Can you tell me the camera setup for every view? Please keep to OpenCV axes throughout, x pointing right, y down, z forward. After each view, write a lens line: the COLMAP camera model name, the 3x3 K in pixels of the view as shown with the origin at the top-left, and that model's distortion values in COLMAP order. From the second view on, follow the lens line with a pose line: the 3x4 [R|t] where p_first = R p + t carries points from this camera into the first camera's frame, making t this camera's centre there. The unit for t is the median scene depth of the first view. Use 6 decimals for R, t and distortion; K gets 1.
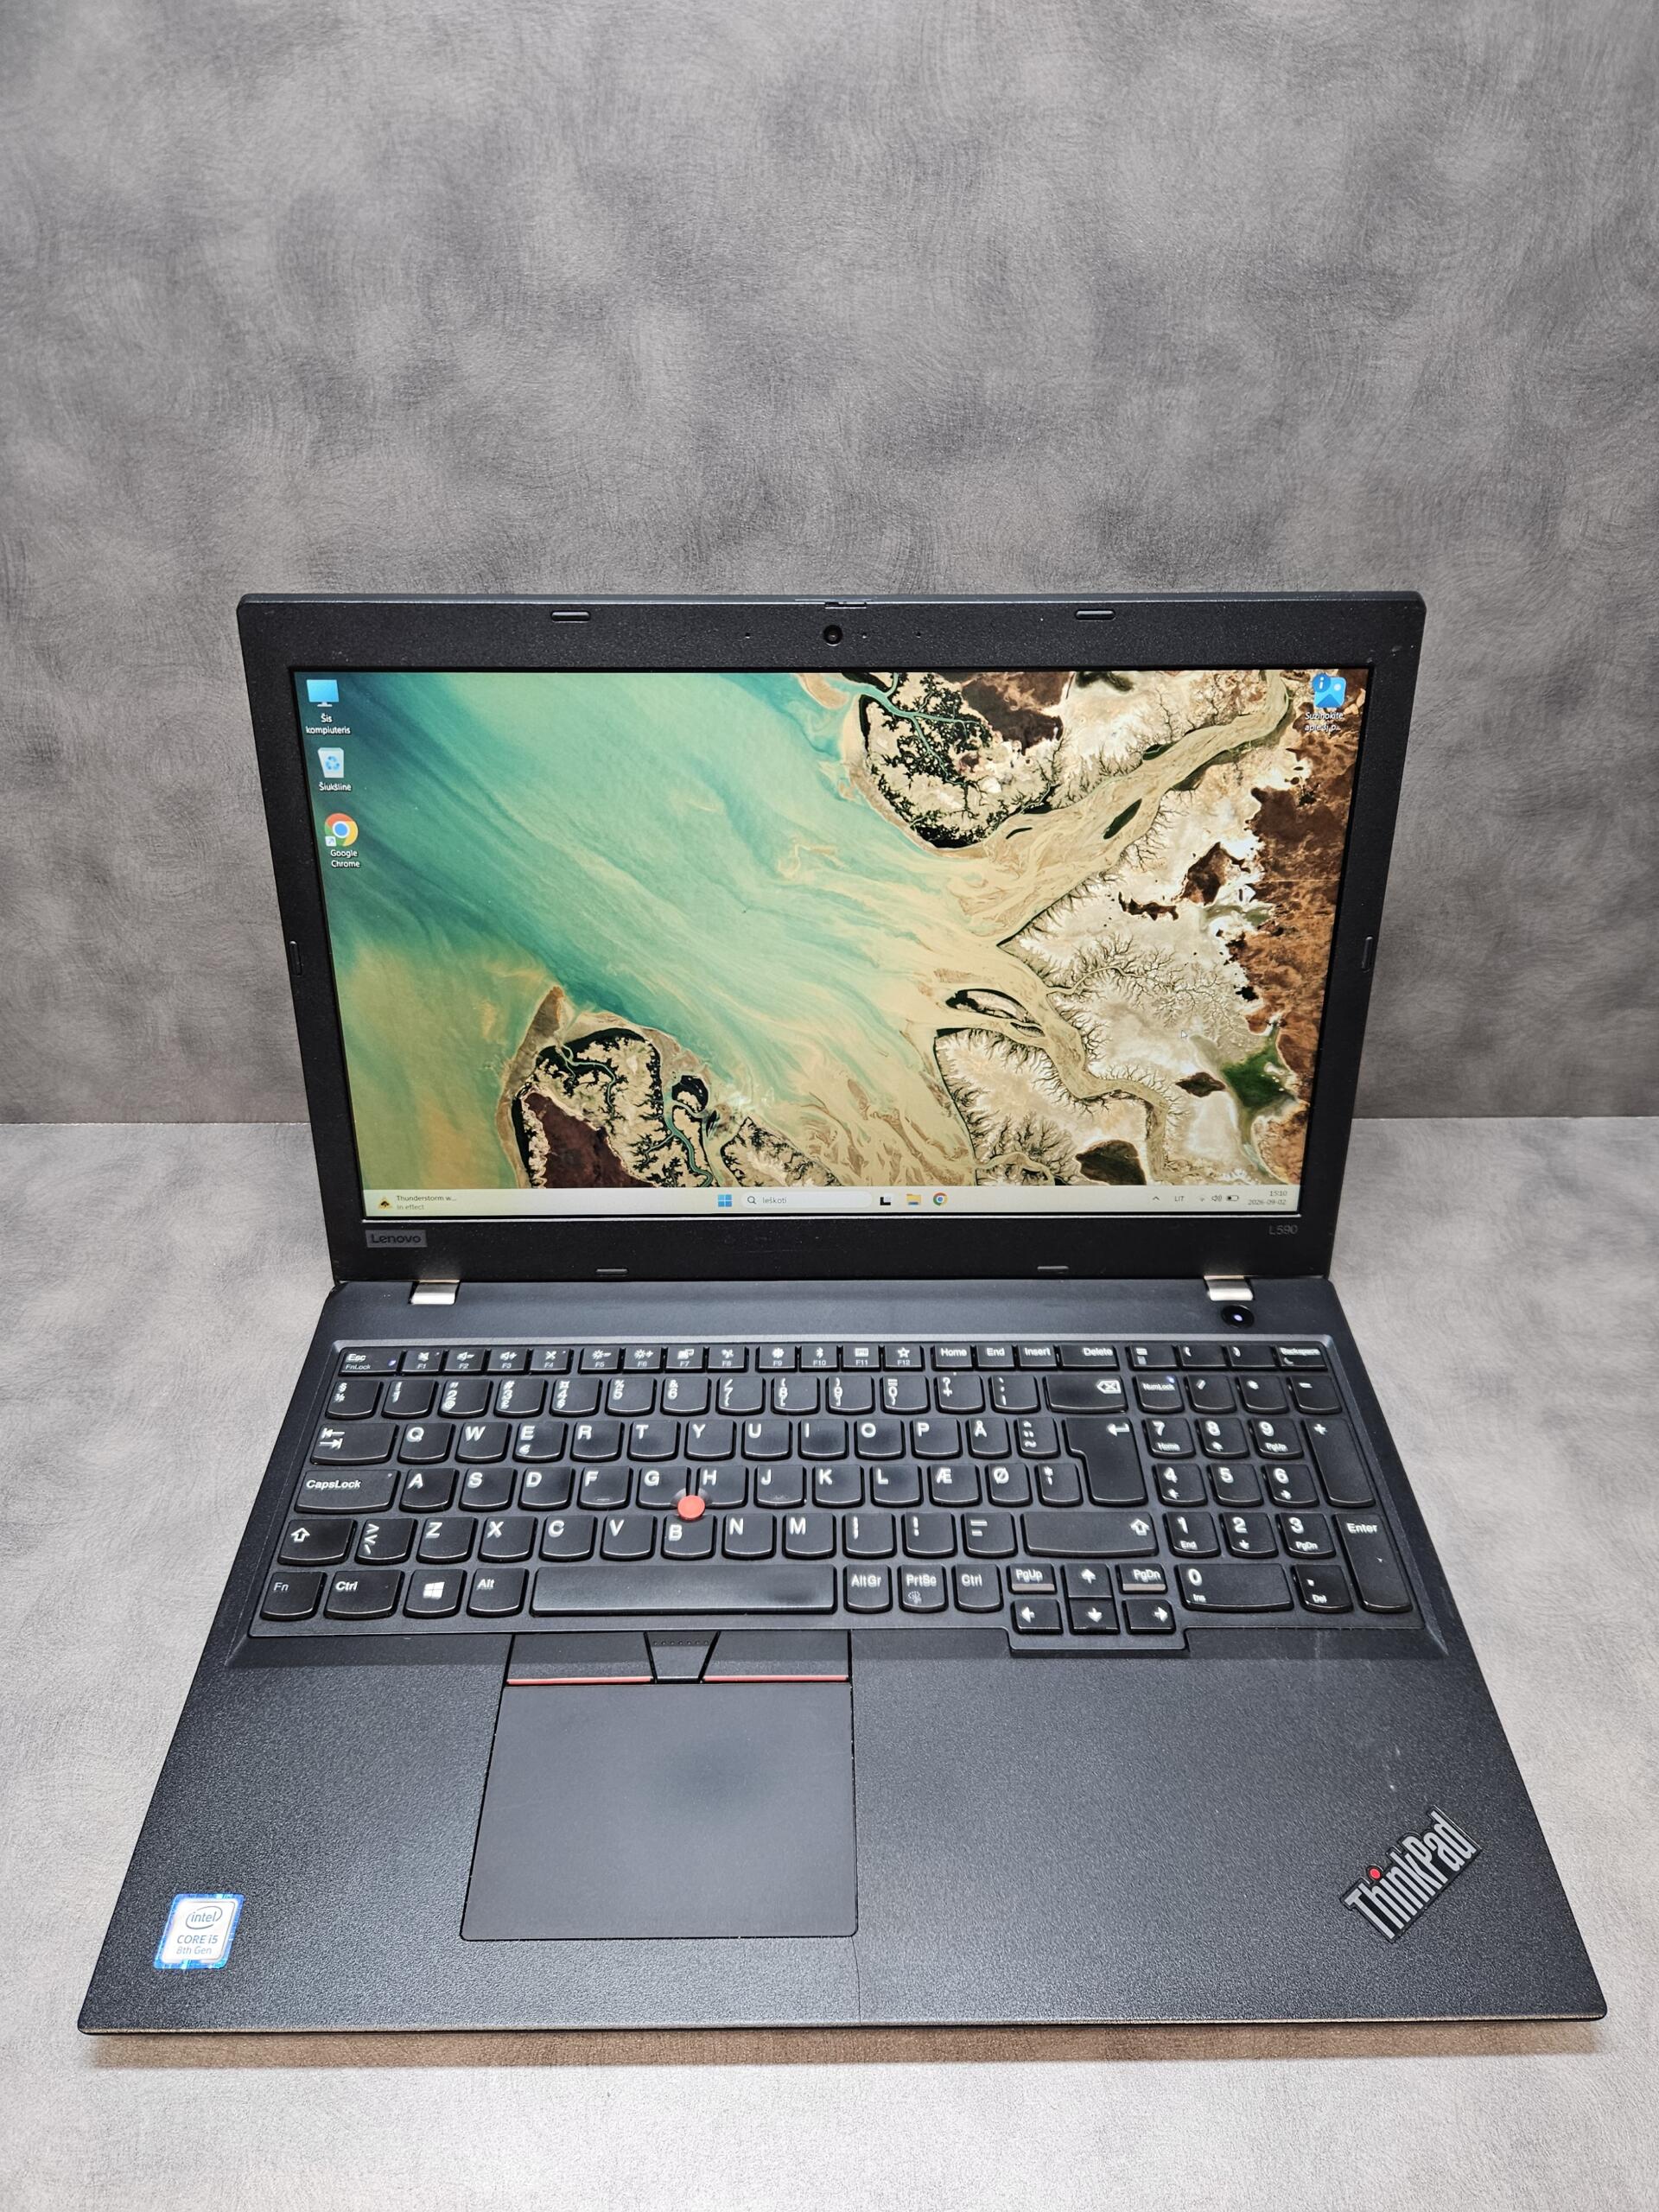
lens RADIAL K [[1520.0, 0, 829.5], [0, 1520.0, 1106.0], [0, 0, 1]] dist [0.036664, -0.051255]
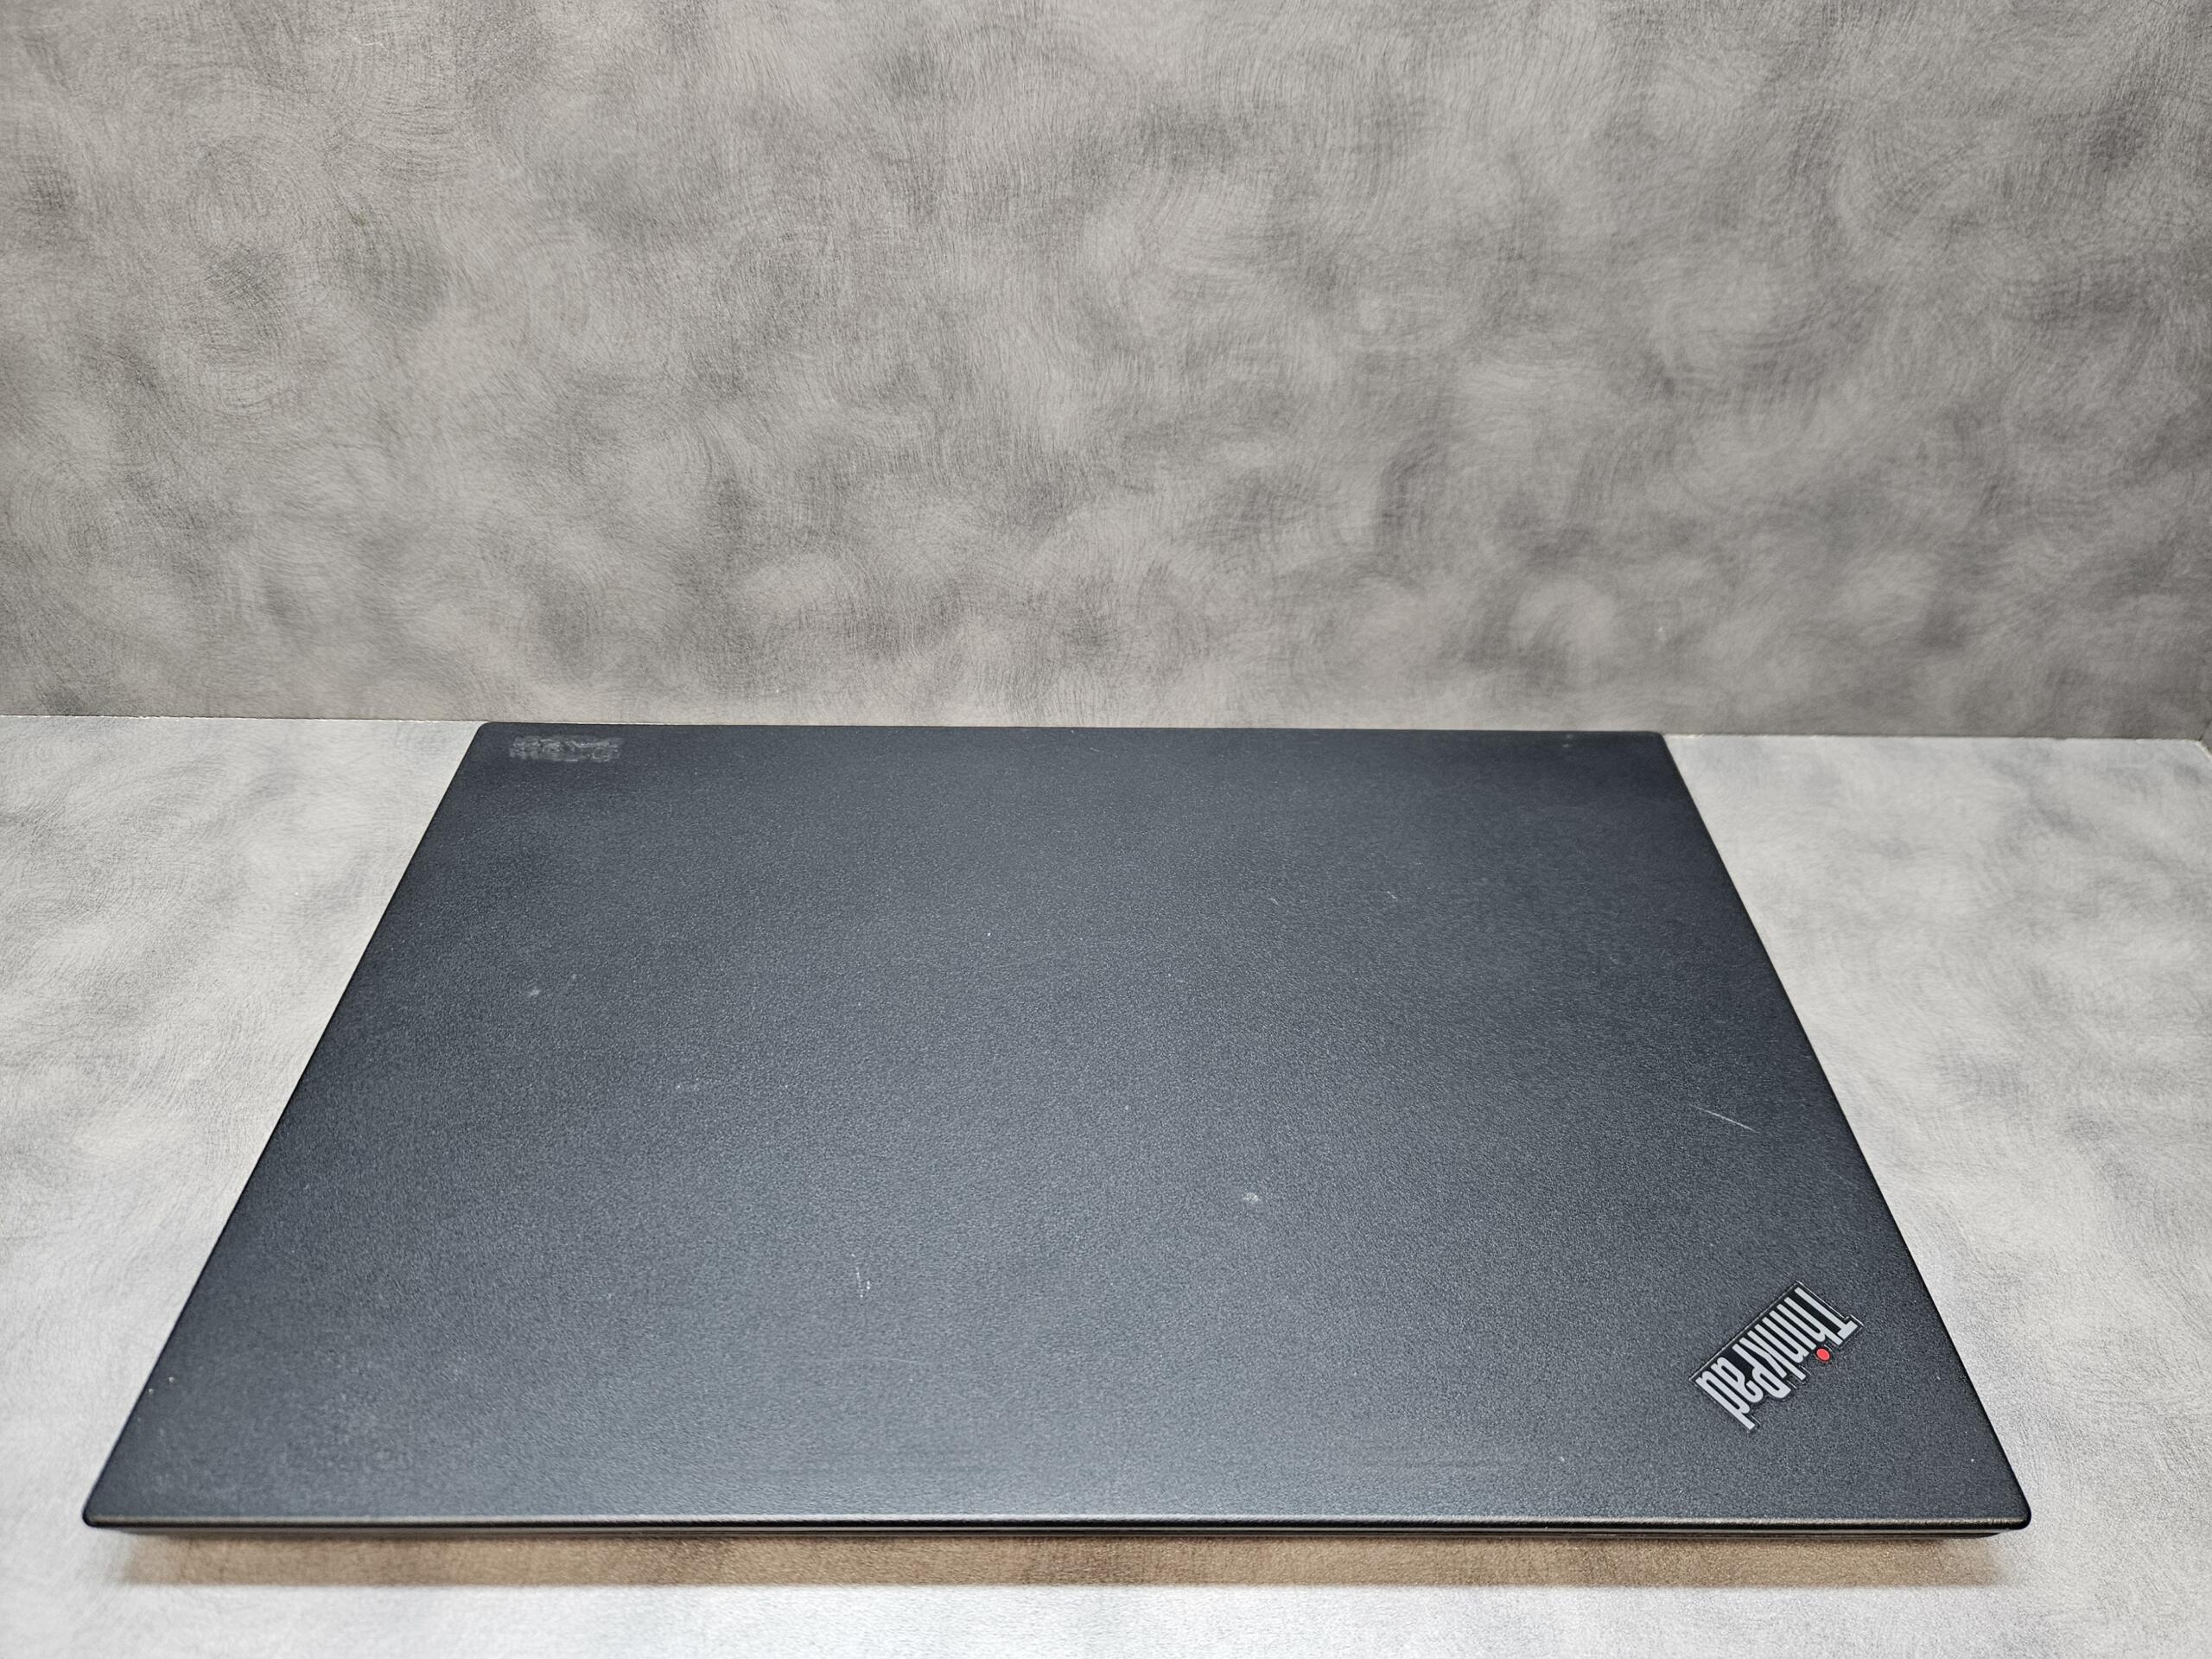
lens RADIAL K [[1521.4, 0, 1106.5], [0, 1521.4, 824.9], [0, 0, 1]] dist [0.036386, -0.047971]
pose [[0.999879, 0.015256, -0.003132, 0.003237], [-0.015167, 0.999527, 0.026761, 0.047652], [0.003539, -0.026710, 0.999637, 0.267500]]
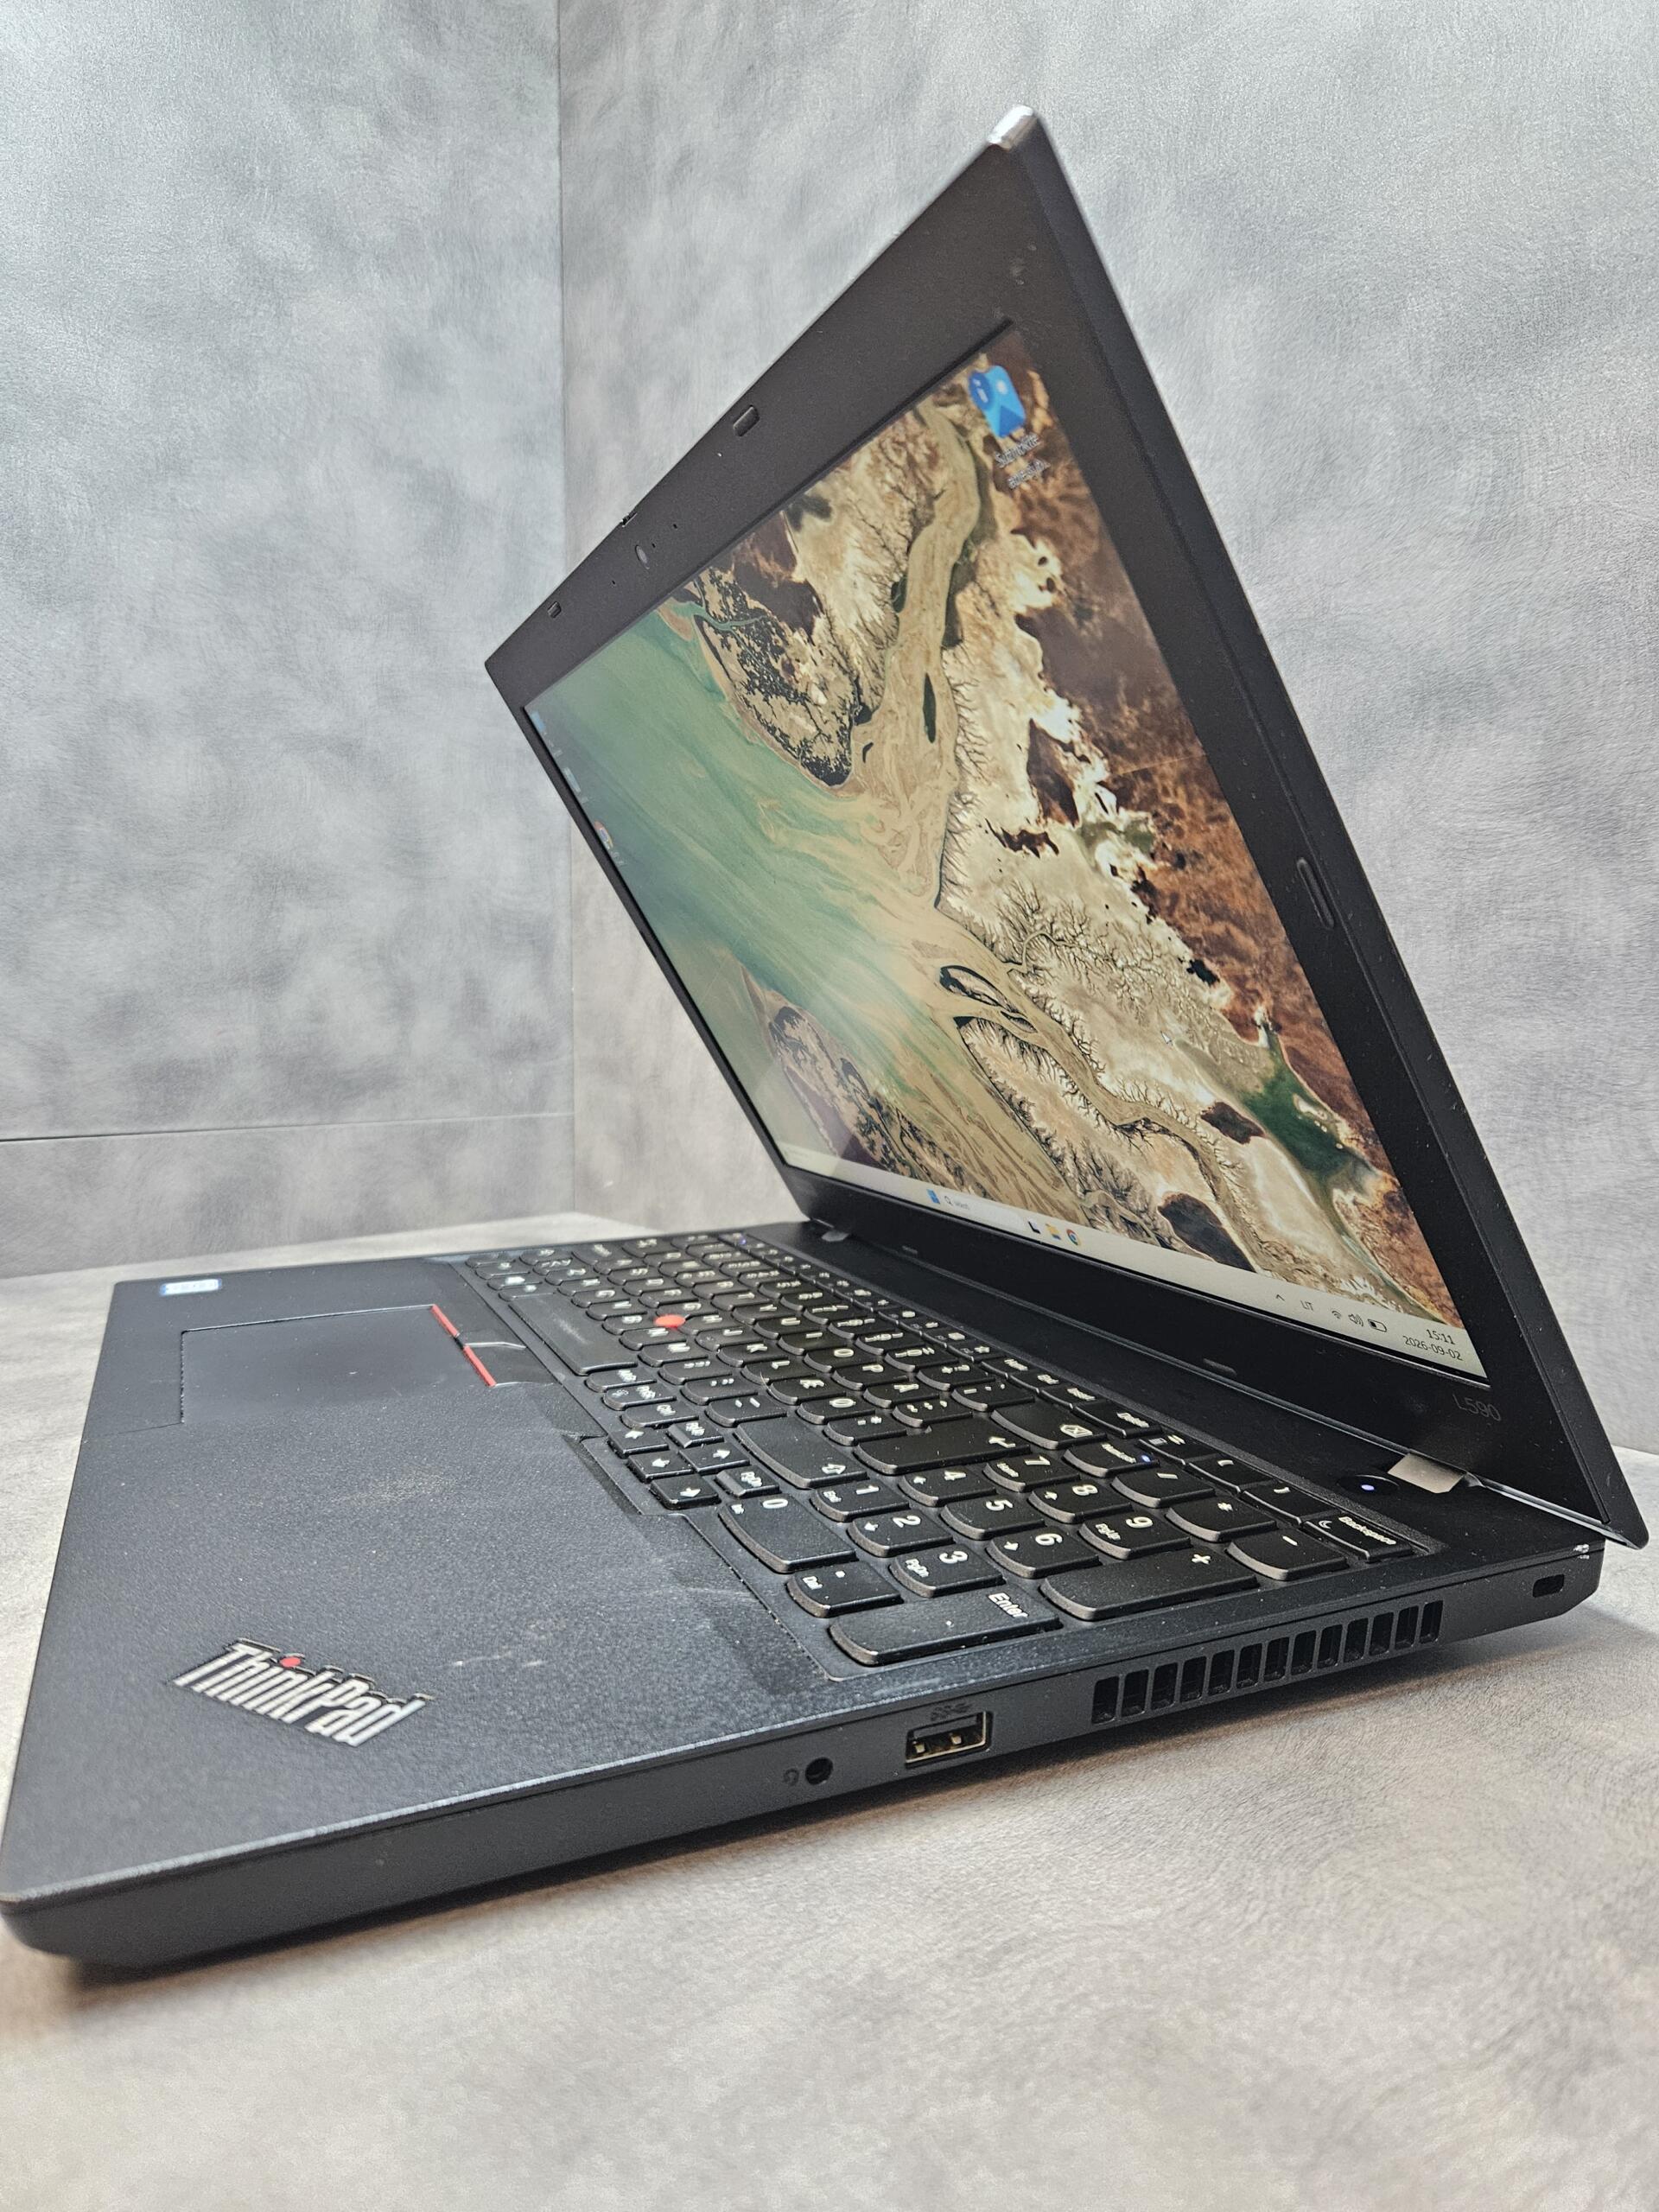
lens RADIAL K [[1521.4, 0, 829.5], [0, 1521.4, 1106.0], [0, 0, 1]] dist [0.036386, -0.047971]
pose [[0.382425, 0.085139, -0.920056, 0.700707], [0.119381, 0.982847, 0.140570, -0.115608], [0.916242, -0.163595, 0.365701, 0.672694]]
